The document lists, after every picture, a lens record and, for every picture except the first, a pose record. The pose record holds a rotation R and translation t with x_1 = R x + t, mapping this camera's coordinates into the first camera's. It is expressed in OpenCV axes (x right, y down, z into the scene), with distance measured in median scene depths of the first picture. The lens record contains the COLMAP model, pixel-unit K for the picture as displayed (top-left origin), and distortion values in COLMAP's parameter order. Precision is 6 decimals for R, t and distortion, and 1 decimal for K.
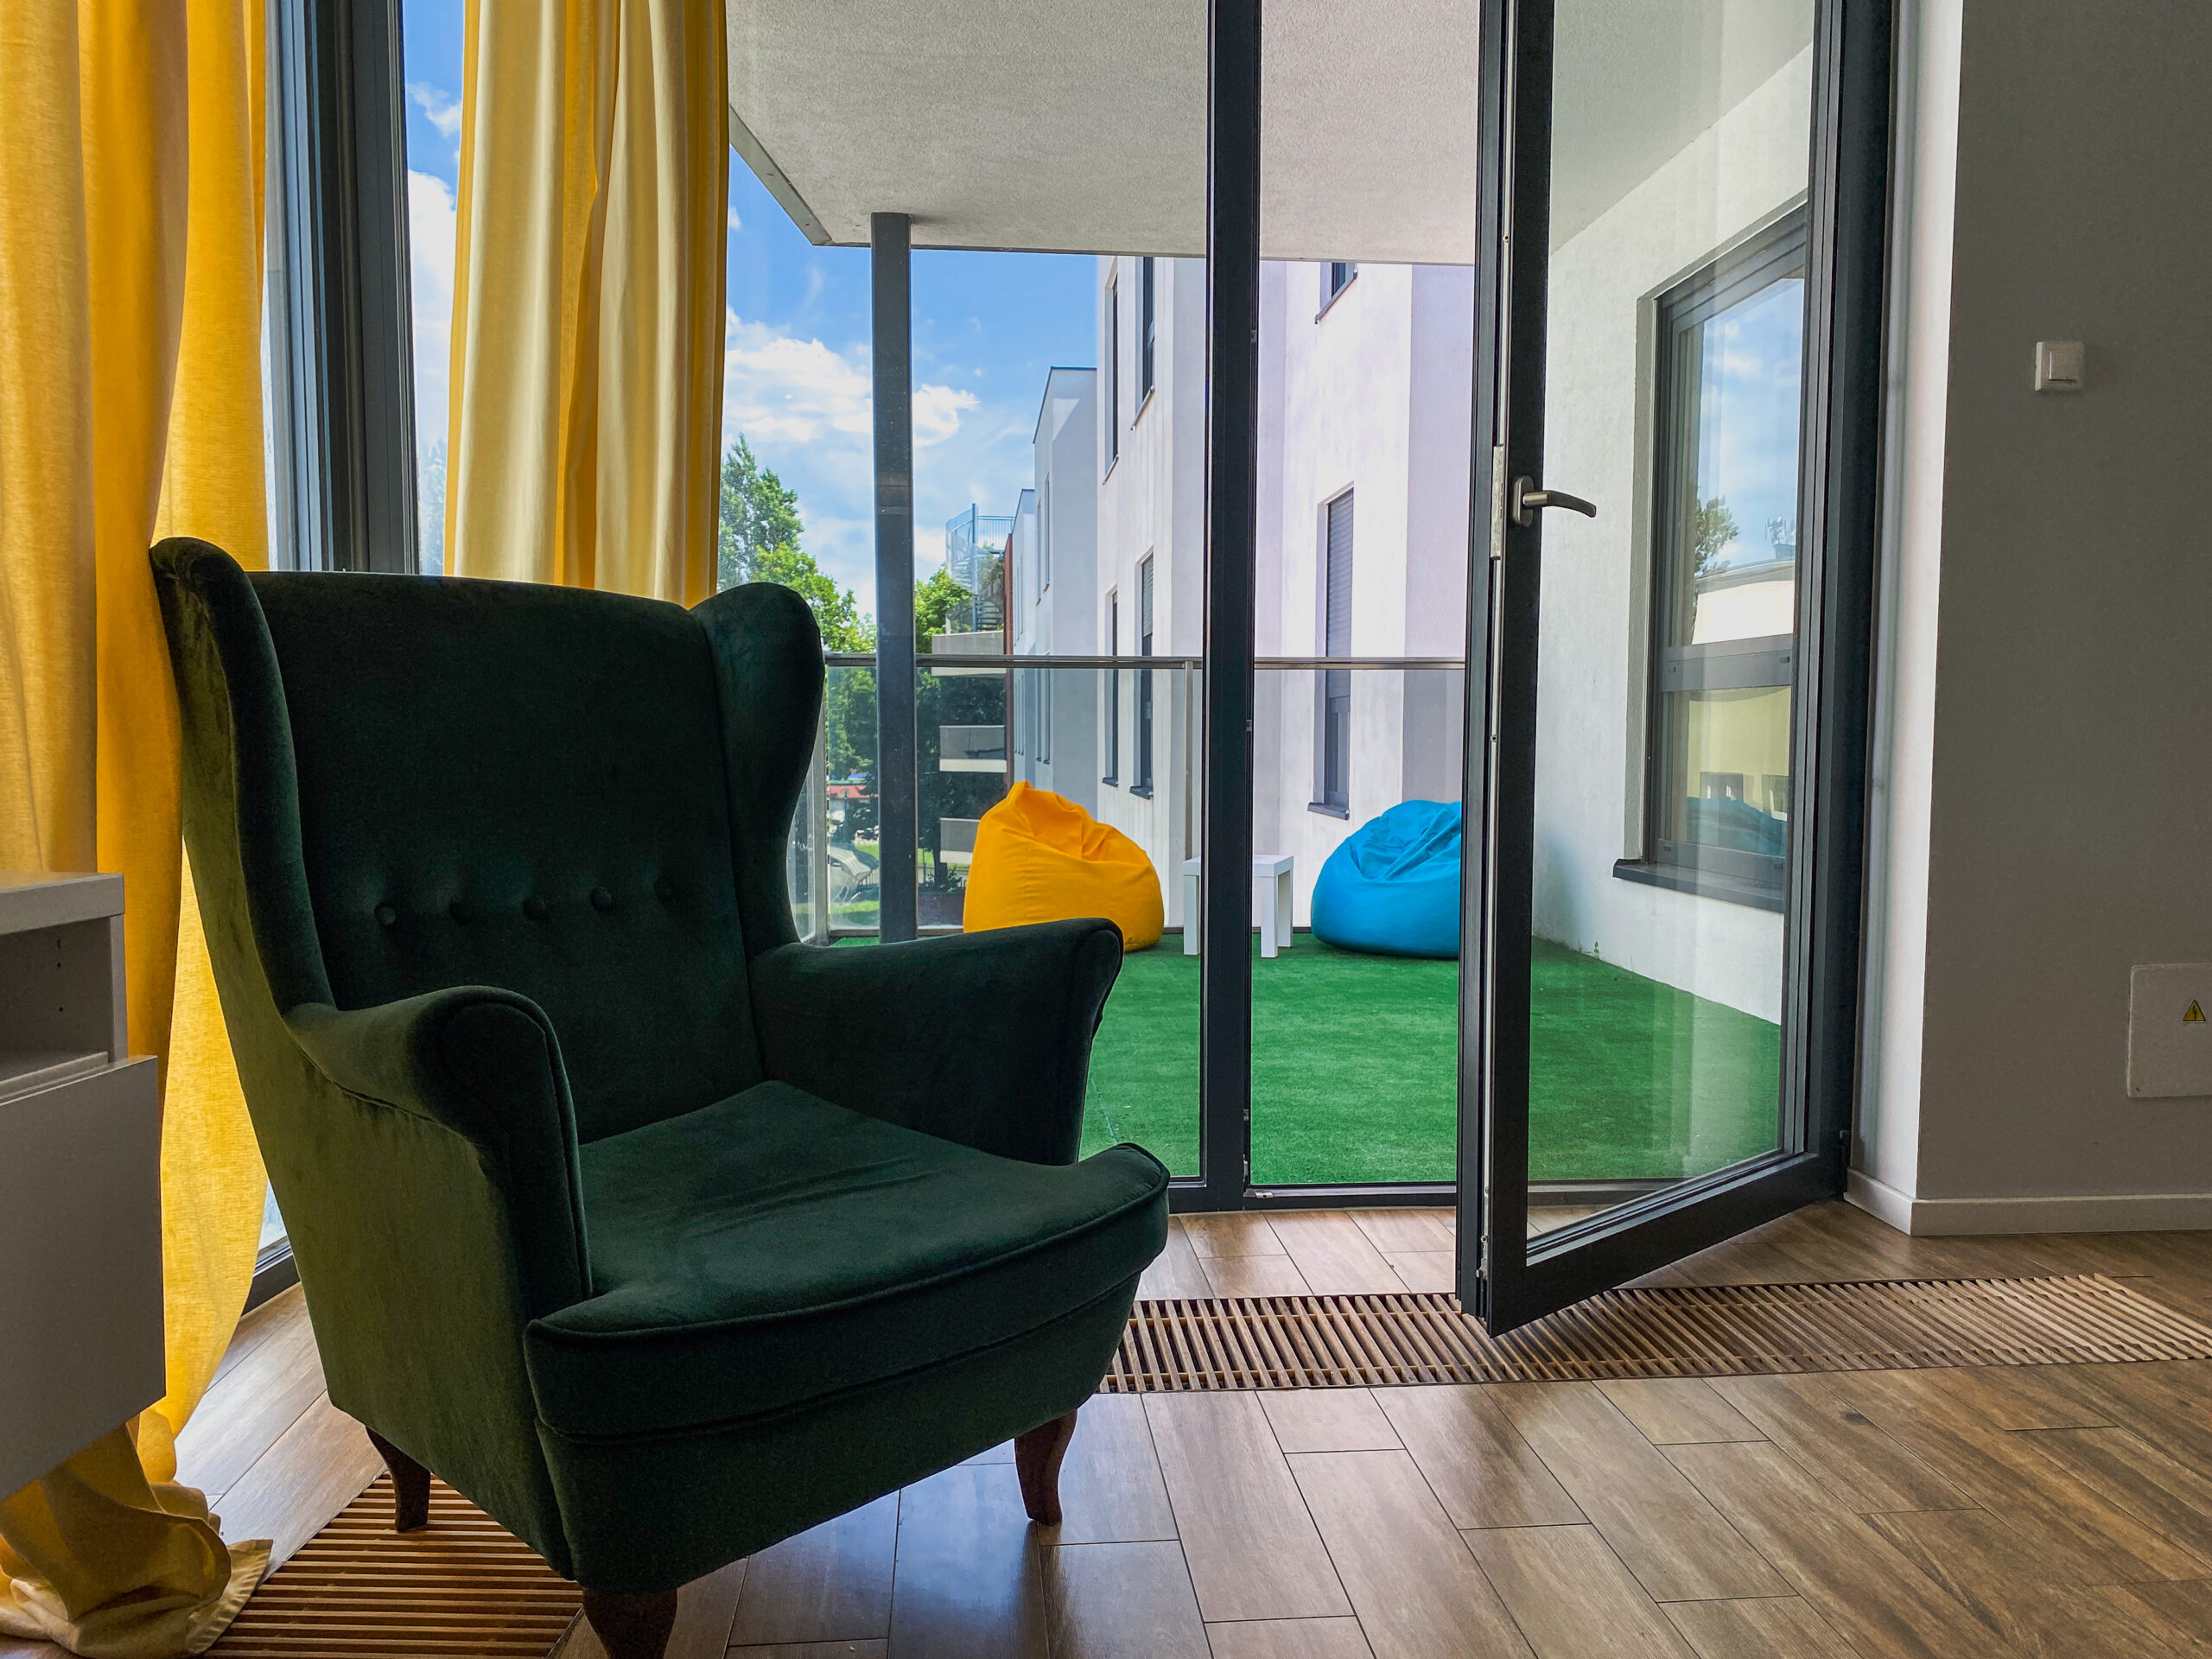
lens RADIAL K [[1682.9, 0, 1088.6], [0, 1682.9, 826.9], [0, 0, 1]] dist [0.009847, -0.009182]
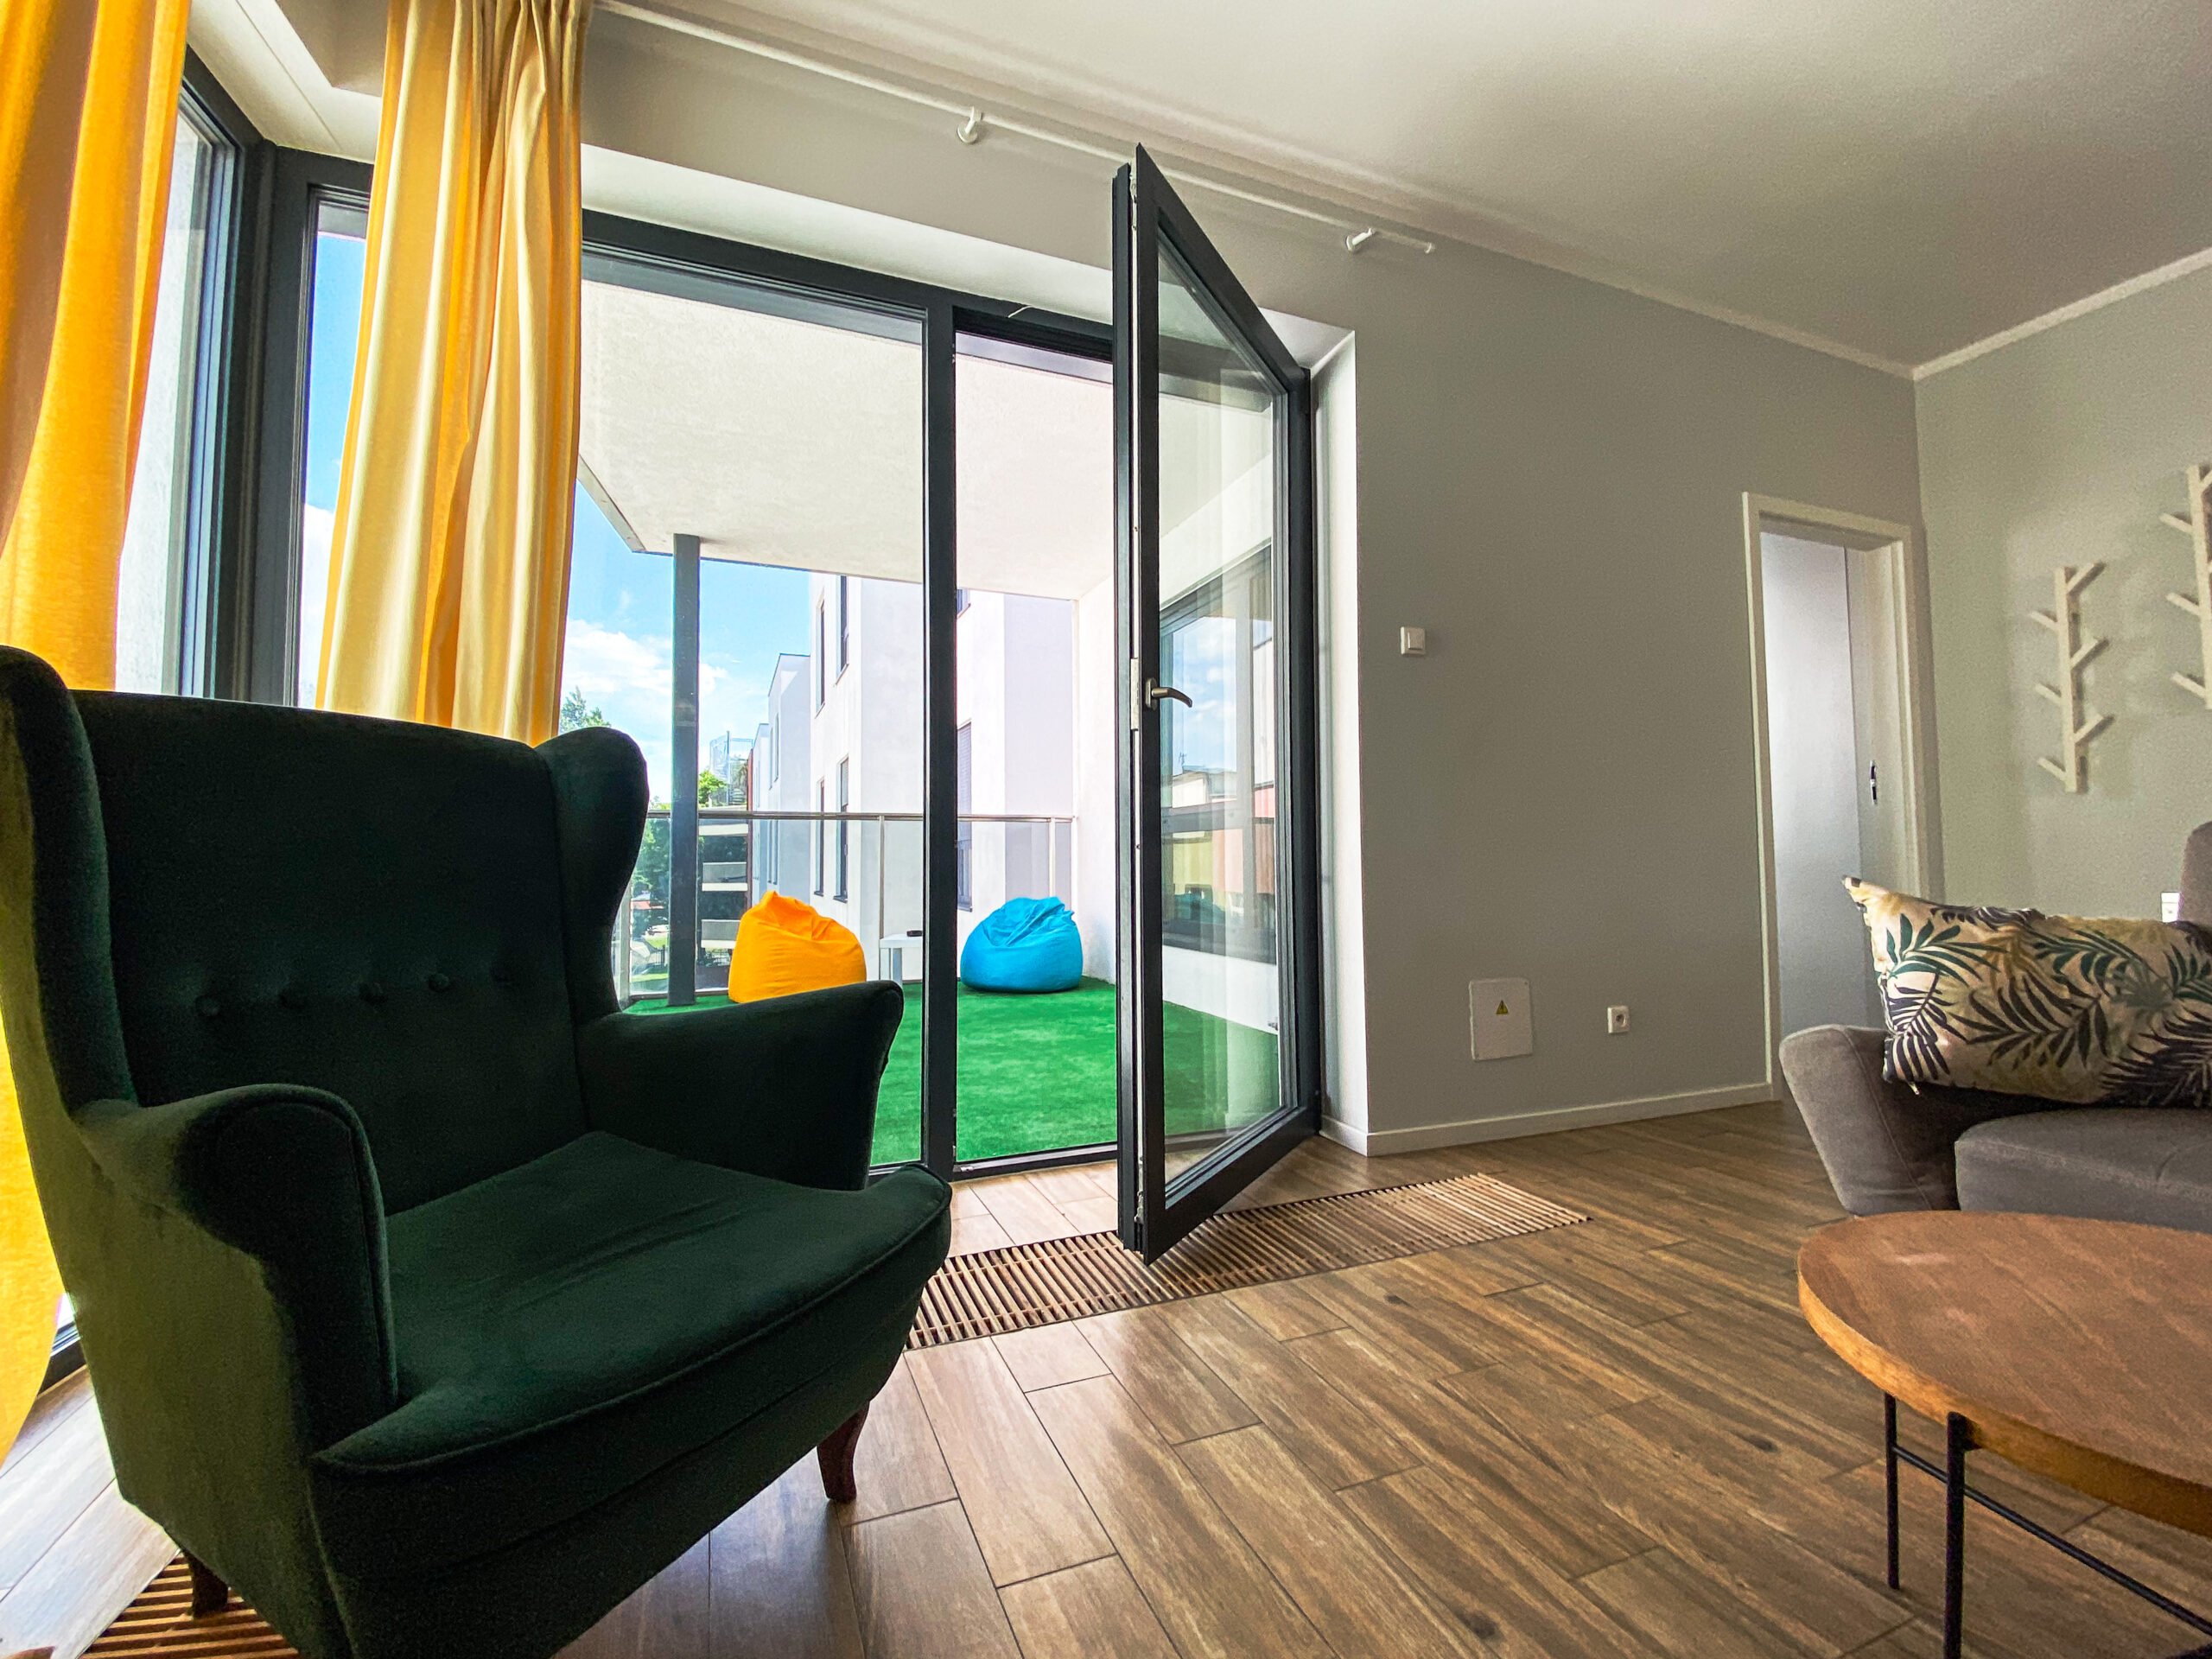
lens RADIAL K [[953.5, 0, 1094.6], [0, 953.5, 811.4], [0, 0, 1]] dist [0.019258, -0.022440]
pose [[0.955676, 0.009451, 0.294269, -0.047147], [0.023476, 0.993856, -0.108161, 0.006219], [-0.293483, 0.110275, 0.949583, 0.205084]]
